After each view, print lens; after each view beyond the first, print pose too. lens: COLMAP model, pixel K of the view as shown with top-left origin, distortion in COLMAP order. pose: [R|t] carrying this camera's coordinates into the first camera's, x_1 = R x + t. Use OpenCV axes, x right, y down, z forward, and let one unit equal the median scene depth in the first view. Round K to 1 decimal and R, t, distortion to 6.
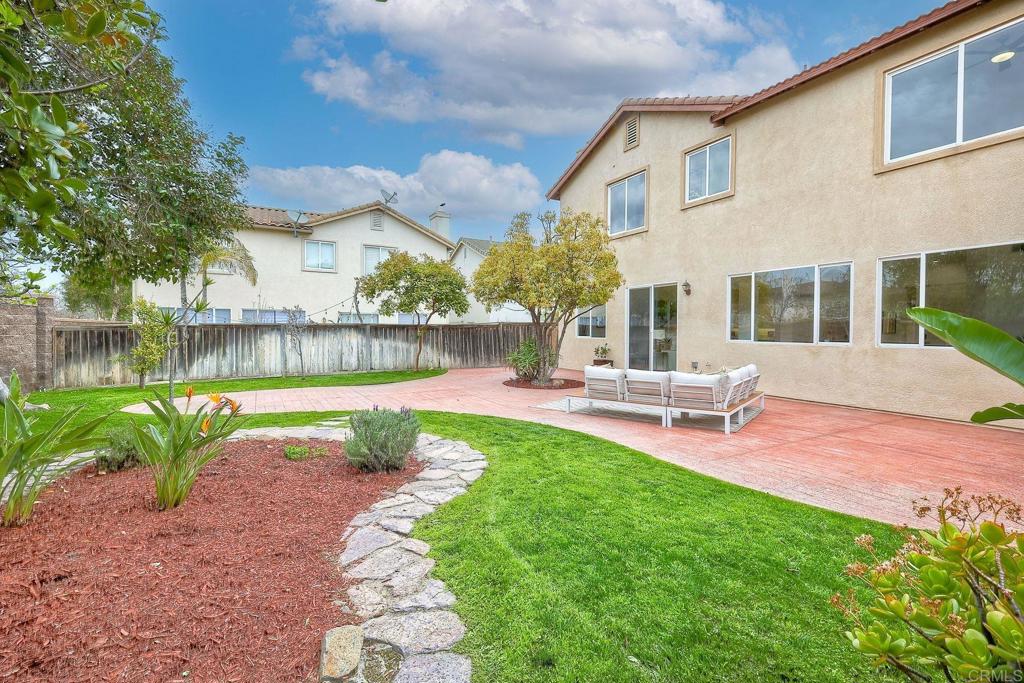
lens RADIAL K [[448.4, 0, 514.1], [0, 448.4, 334.3], [0, 0, 1]] dist [0.002116, 0.000637]
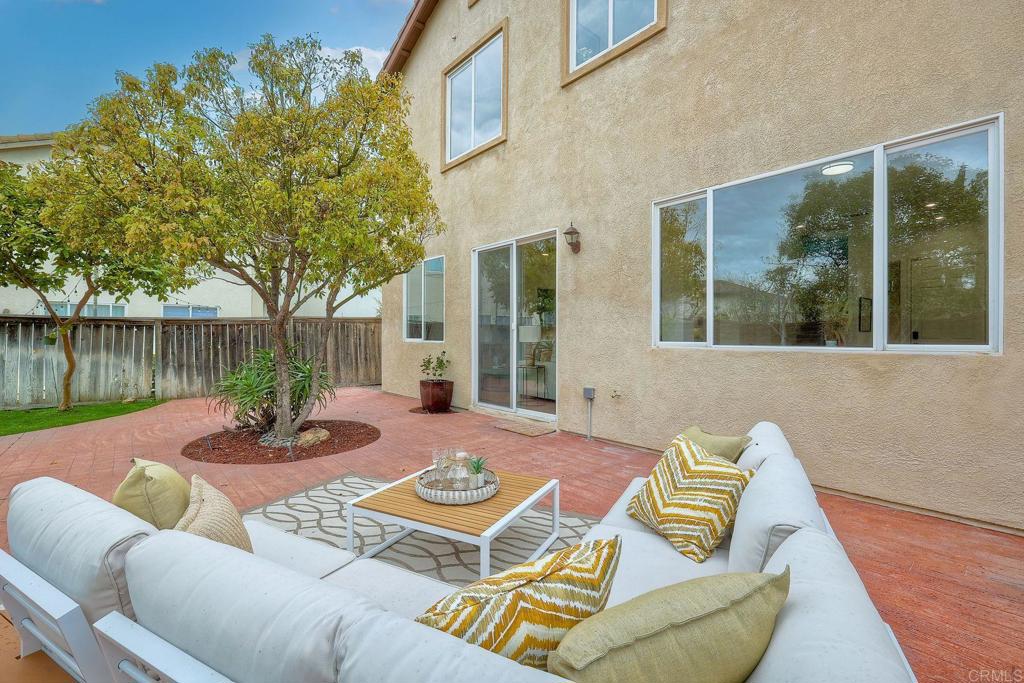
lens RADIAL K [[448.4, 0, 514.1], [0, 448.4, 334.3], [0, 0, 1]] dist [0.002116, 0.000637]
pose [[0.979035, 0.000992, 0.203688, 0.205594], [0.002255, 0.999874, -0.015707, 0.010070], [-0.203678, 0.015837, 0.978910, 0.493706]]
